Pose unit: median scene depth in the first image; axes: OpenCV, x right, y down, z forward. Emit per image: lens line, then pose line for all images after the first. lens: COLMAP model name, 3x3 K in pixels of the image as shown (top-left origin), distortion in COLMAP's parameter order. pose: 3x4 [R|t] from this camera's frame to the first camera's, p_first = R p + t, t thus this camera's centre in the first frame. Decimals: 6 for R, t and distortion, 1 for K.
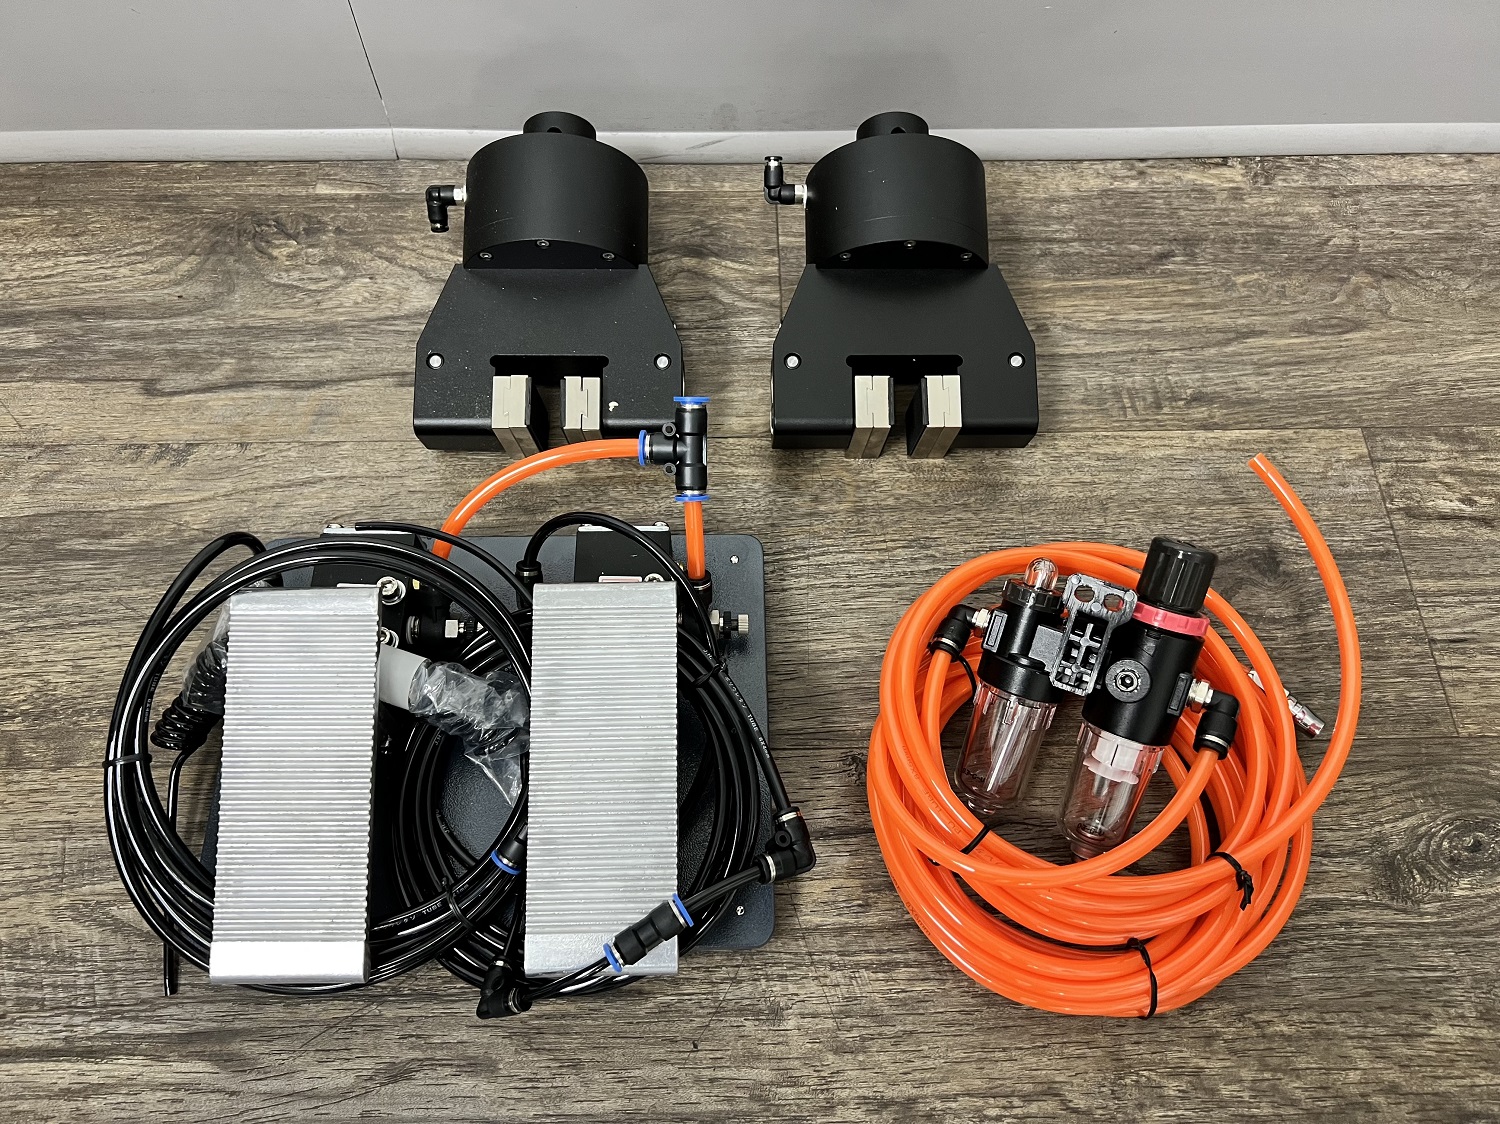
lens RADIAL K [[1108.0, 0, 744.5], [0, 1108.0, 568.1], [0, 0, 1]] dist [0.035478, -0.051800]
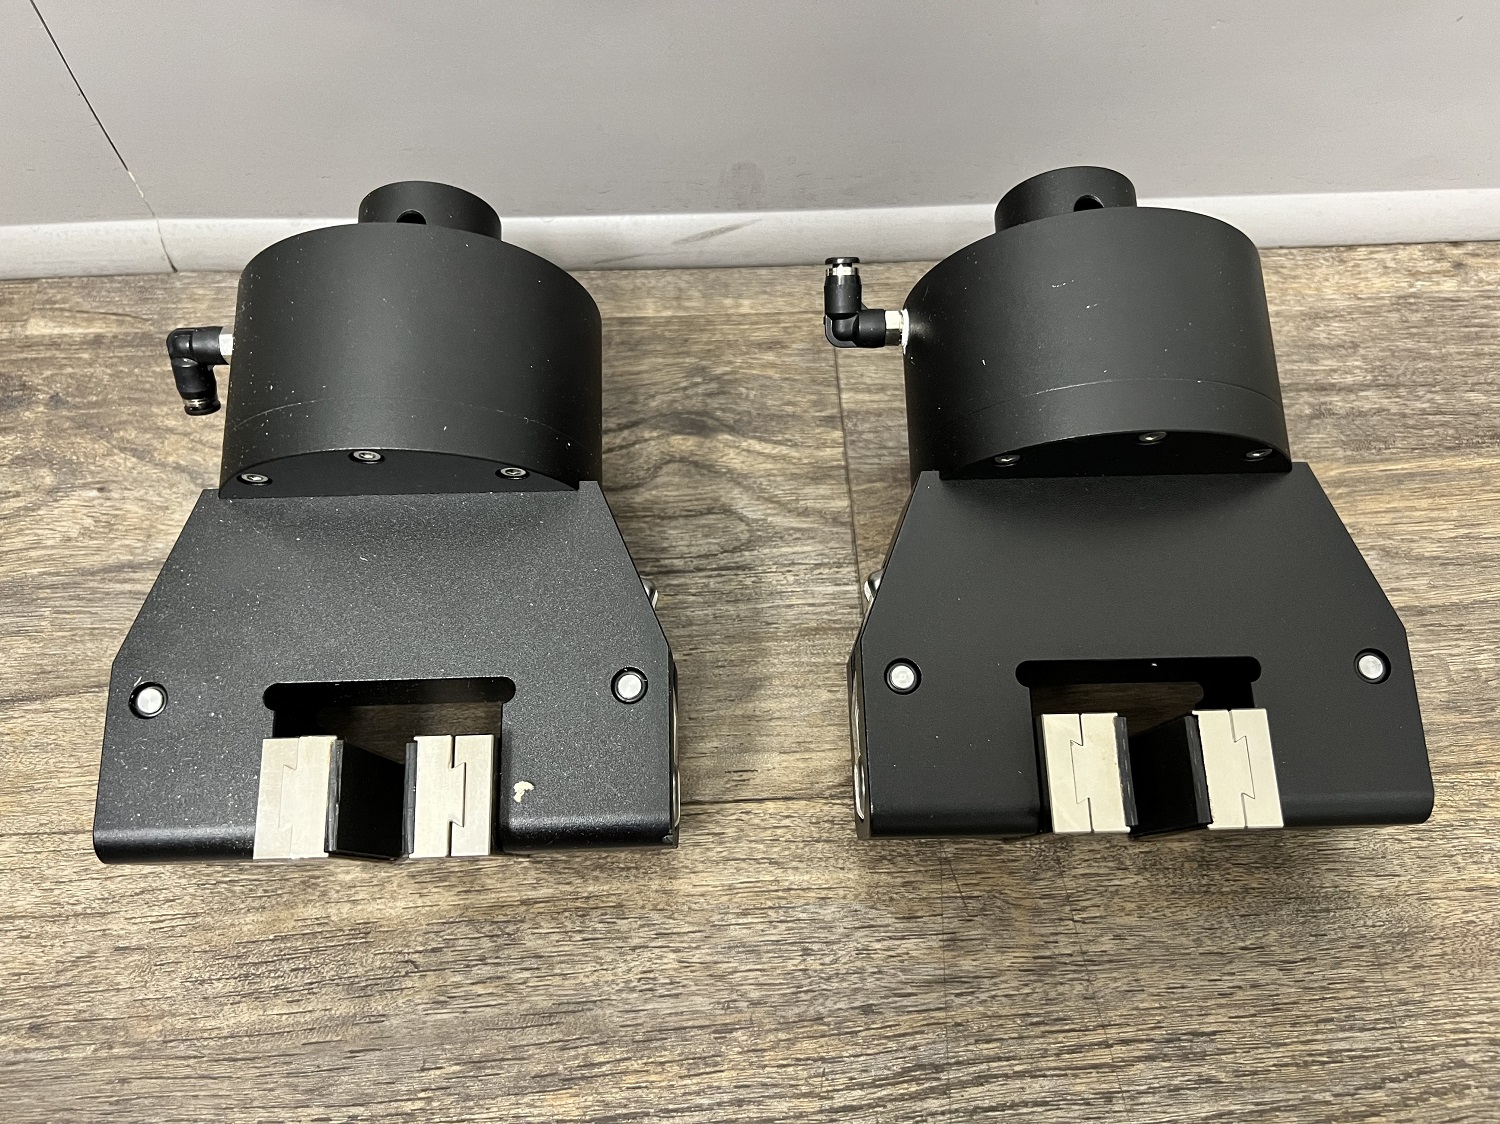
lens RADIAL K [[1108.0, 0, 741.2], [0, 1108.0, 577.9], [0, 0, 1]] dist [0.035478, -0.051800]
pose [[0.999740, -0.022784, -0.001349, -0.024353], [0.022669, 0.998106, -0.057187, -0.201127], [0.002650, 0.057142, 0.998363, 0.514670]]
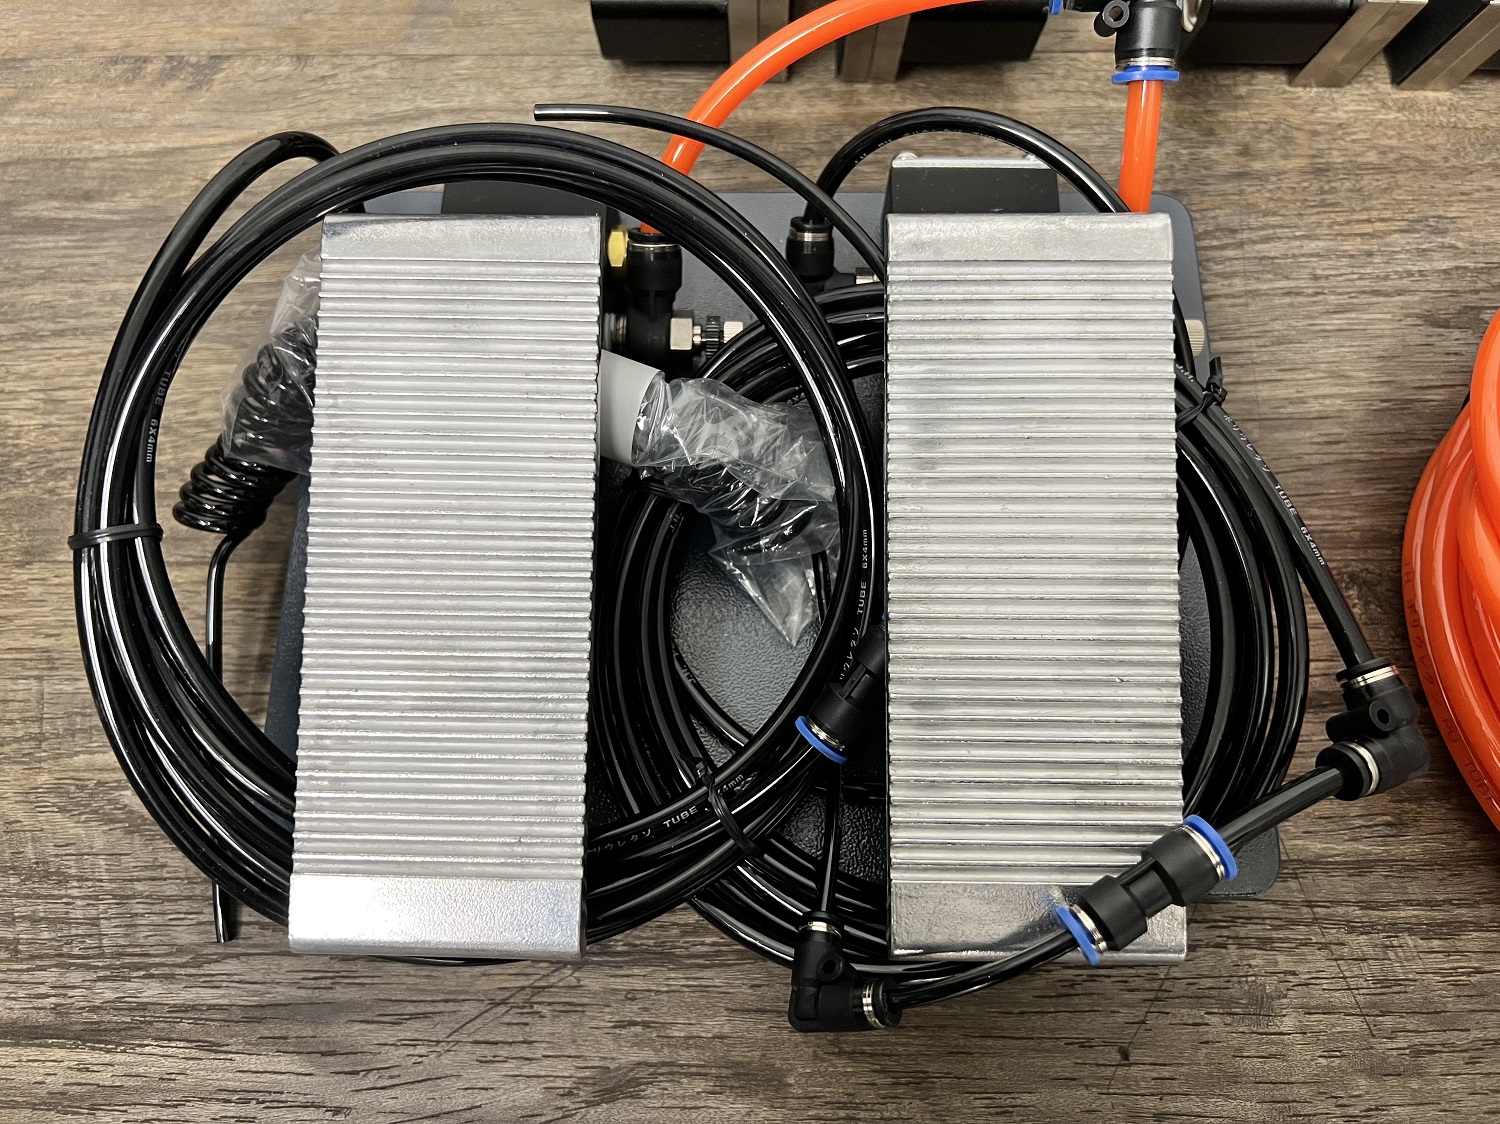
lens RADIAL K [[1108.0, 0, 740.8], [0, 1108.0, 560.3], [0, 0, 1]] dist [0.035478, -0.051800]
pose [[0.999334, 0.020189, -0.030389, -0.189462], [-0.015969, 0.990960, 0.133202, 0.082420], [0.032804, -0.132628, 0.990623, 0.373710]]
